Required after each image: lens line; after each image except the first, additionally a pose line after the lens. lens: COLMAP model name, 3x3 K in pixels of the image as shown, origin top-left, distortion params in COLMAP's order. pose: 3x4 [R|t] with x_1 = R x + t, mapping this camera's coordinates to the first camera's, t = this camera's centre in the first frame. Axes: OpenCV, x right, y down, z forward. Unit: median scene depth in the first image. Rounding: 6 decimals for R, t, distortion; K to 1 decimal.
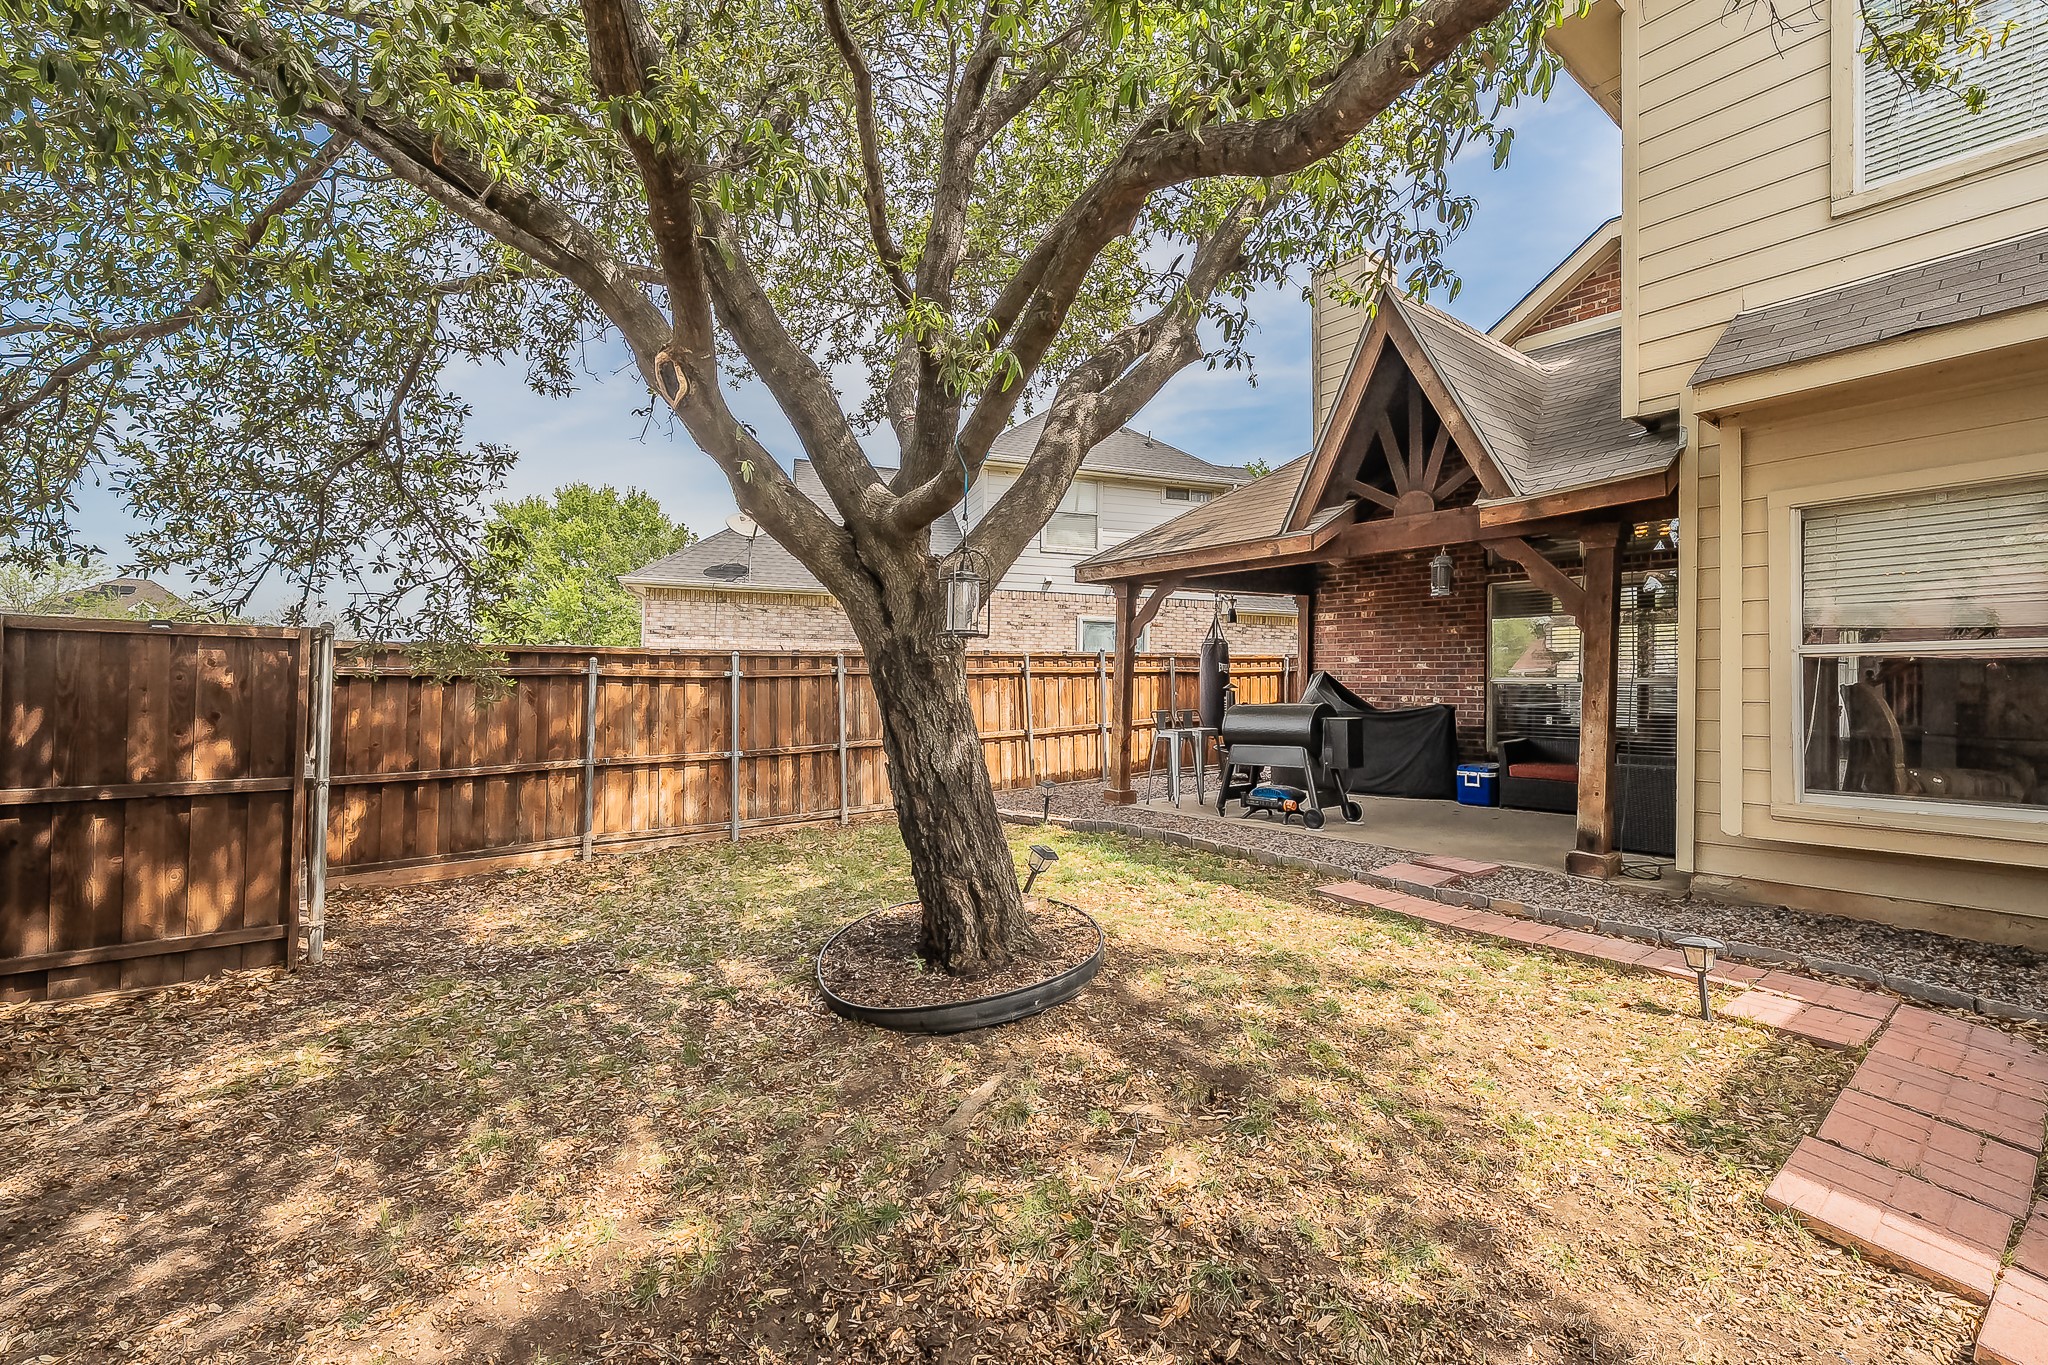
lens RADIAL K [[878.0, 0, 1024.6], [0, 878.0, 680.1], [0, 0, 1]] dist [0.000508, -0.000050]
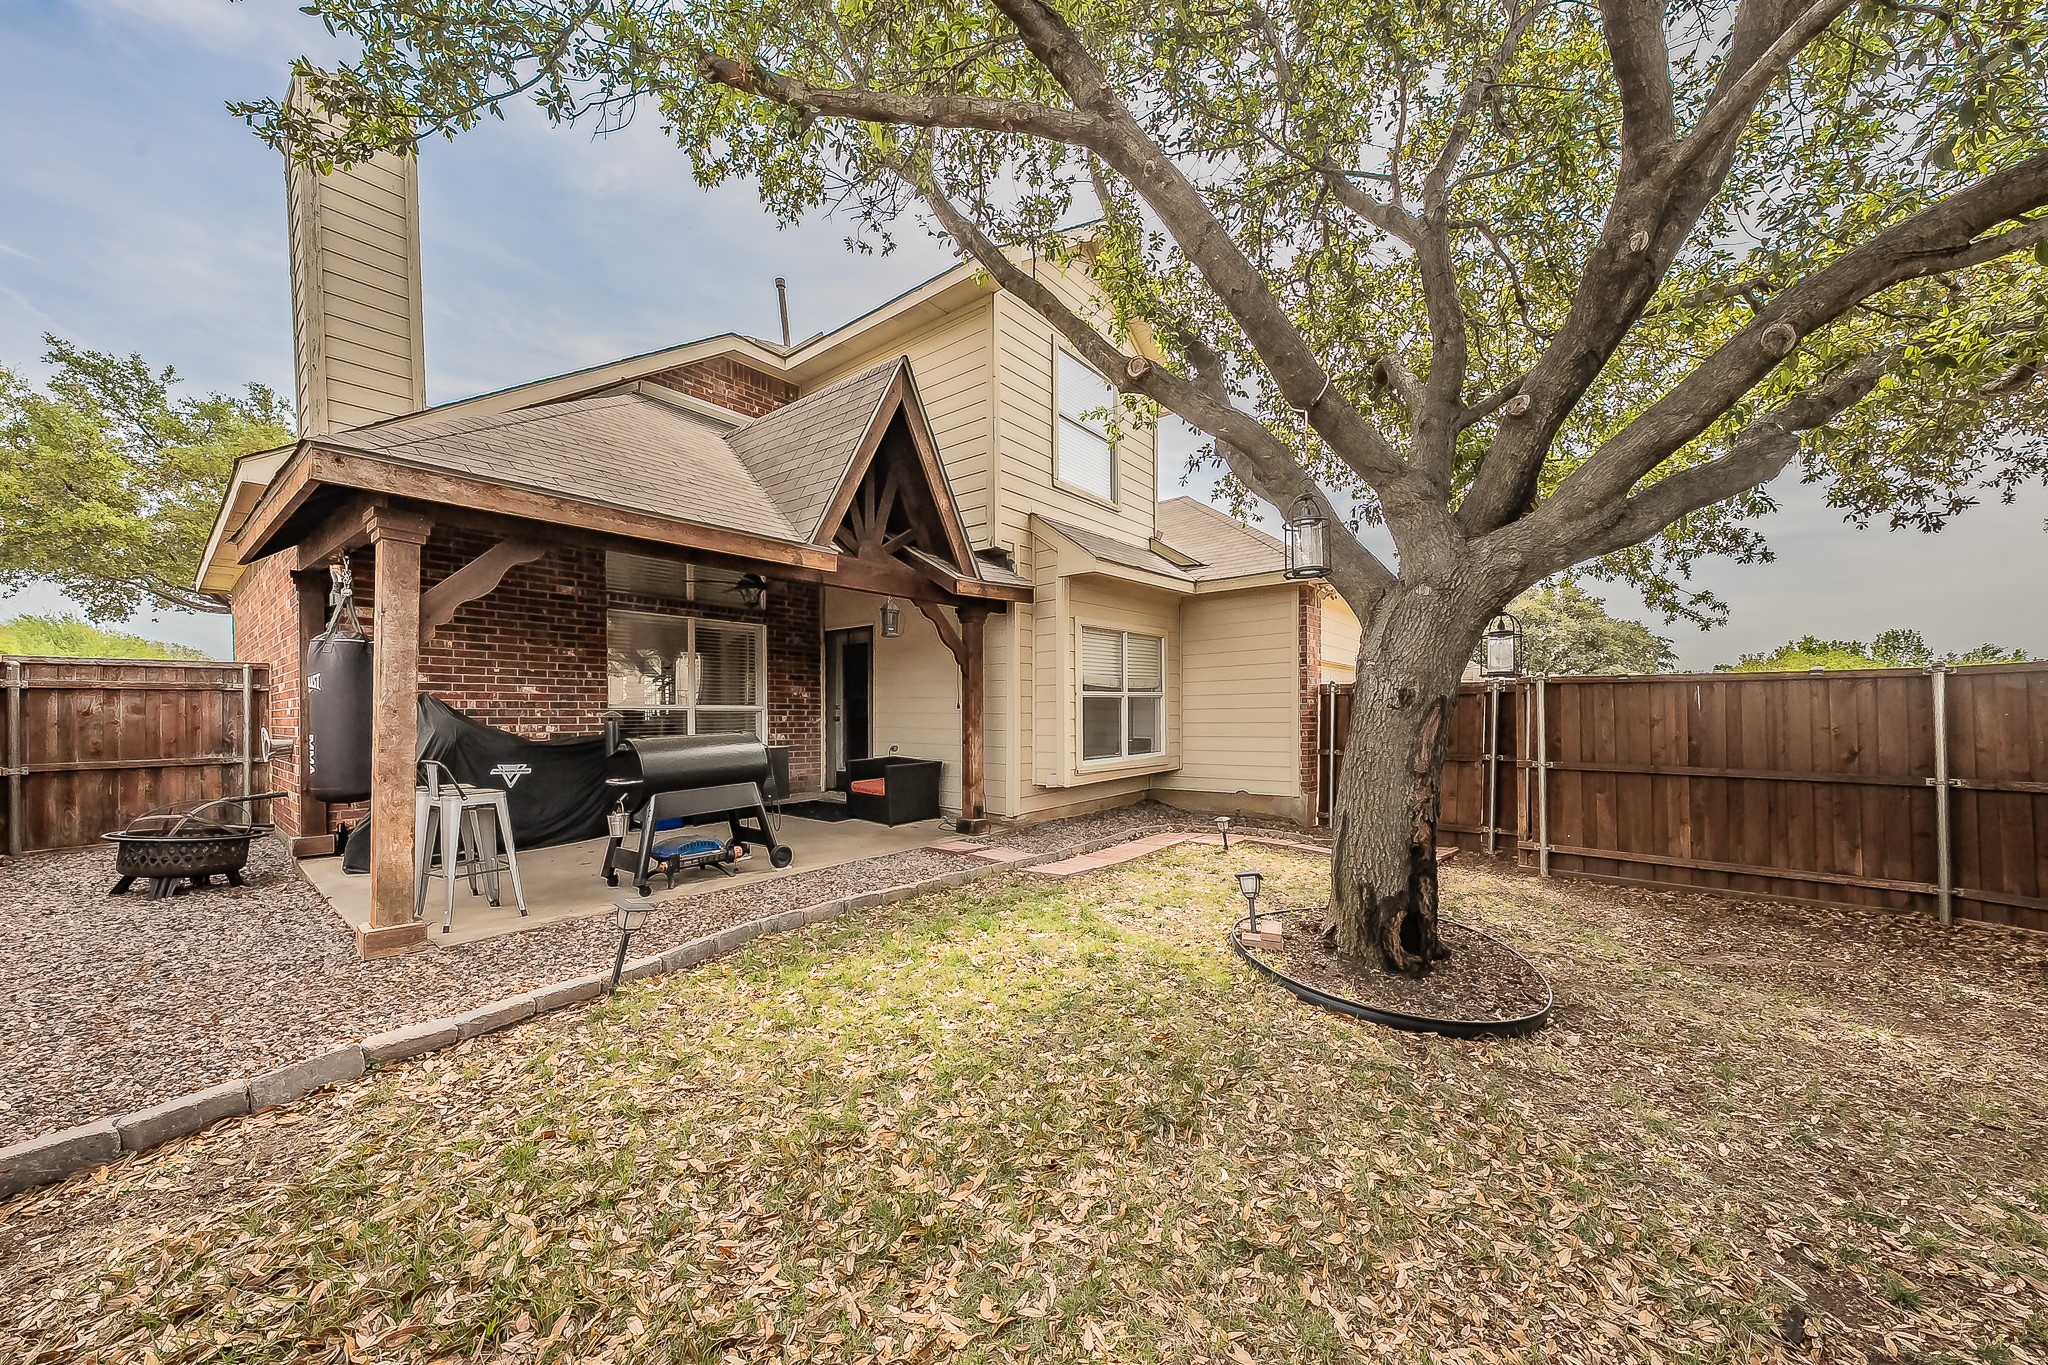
lens RADIAL K [[706.4, 0, 1028.8], [0, 706.4, 701.3], [0, 0, 1]] dist [0.002125, 0.000055]
pose [[-0.232508, 0.010174, 0.972541, -0.345387], [-0.002820, 0.999934, -0.011134, 0.001538], [-0.972590, -0.005331, -0.232464, 0.707504]]
